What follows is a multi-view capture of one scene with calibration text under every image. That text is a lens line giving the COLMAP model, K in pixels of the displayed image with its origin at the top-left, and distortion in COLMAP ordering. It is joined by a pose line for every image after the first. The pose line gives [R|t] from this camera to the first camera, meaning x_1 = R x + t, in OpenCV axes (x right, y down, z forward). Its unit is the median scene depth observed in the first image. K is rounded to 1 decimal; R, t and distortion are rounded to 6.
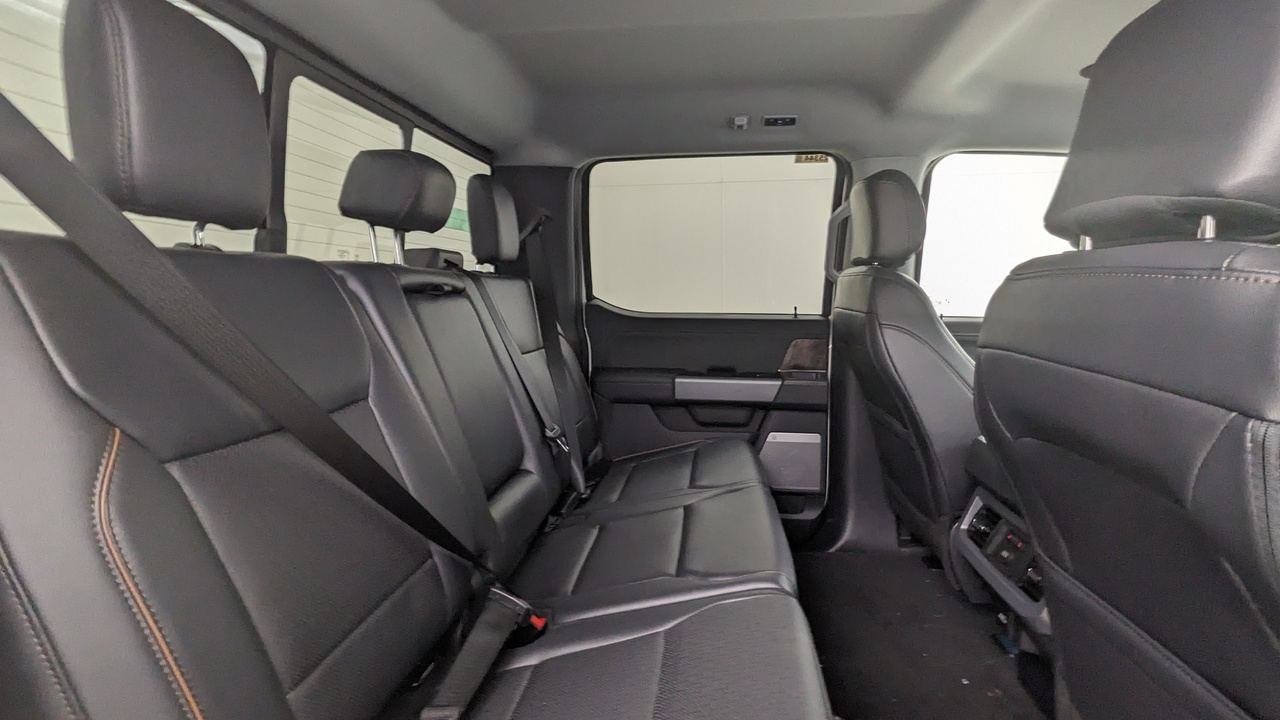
lens RADIAL K [[628.9, 0, 636.1], [0, 628.9, 365.5], [0, 0, 1]] dist [0.006247, 0.001376]
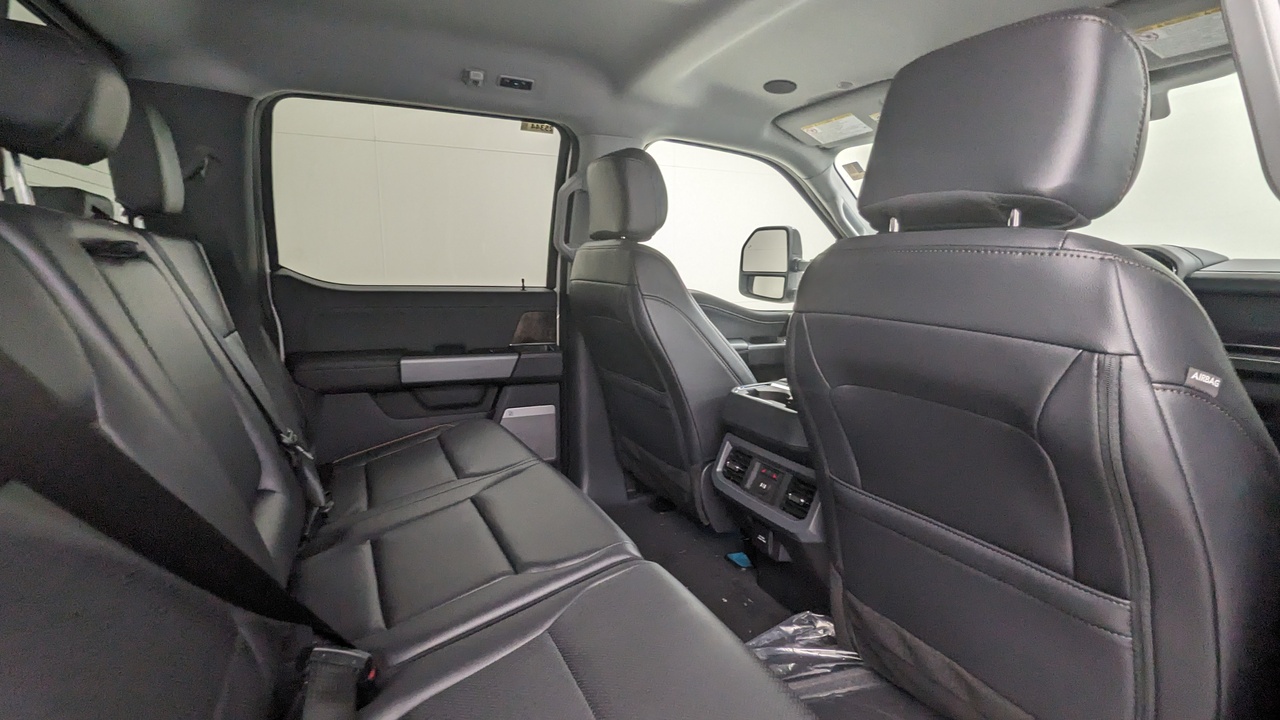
lens RADIAL K [[628.9, 0, 646.4], [0, 628.9, 365.5], [0, 0, 1]] dist [0.006247, 0.001376]
pose [[0.836457, -0.073100, 0.543135, -0.164784], [0.050638, 0.997134, 0.056219, -0.005126], [-0.545688, -0.019521, 0.837761, 0.088260]]
